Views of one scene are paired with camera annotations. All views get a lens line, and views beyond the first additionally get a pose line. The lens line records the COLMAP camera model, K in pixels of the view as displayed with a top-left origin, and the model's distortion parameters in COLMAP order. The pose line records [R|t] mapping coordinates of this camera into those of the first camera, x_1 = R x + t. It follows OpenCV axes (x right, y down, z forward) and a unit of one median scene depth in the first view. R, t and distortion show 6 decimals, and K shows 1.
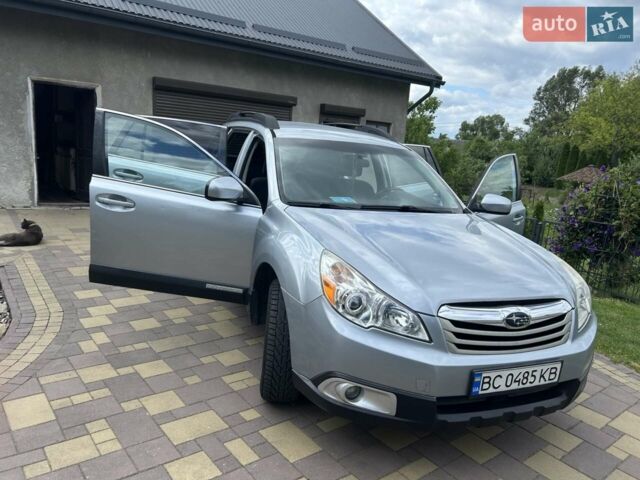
lens RADIAL K [[479.4, 0, 320.0], [0, 479.4, 240.0], [0, 0, 1]] dist [0.052793, -0.060643]
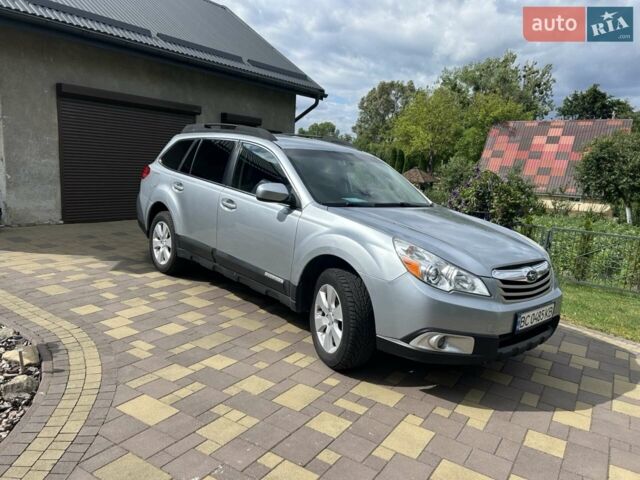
lens RADIAL K [[479.4, 0, 320.0], [0, 479.4, 240.0], [0, 0, 1]] dist [0.052793, -0.060643]
pose [[0.944870, -0.071669, 0.319507, -0.360512], [0.075497, 0.997146, 0.000407, 0.006892], [-0.318624, 0.023737, 0.947584, -0.085926]]
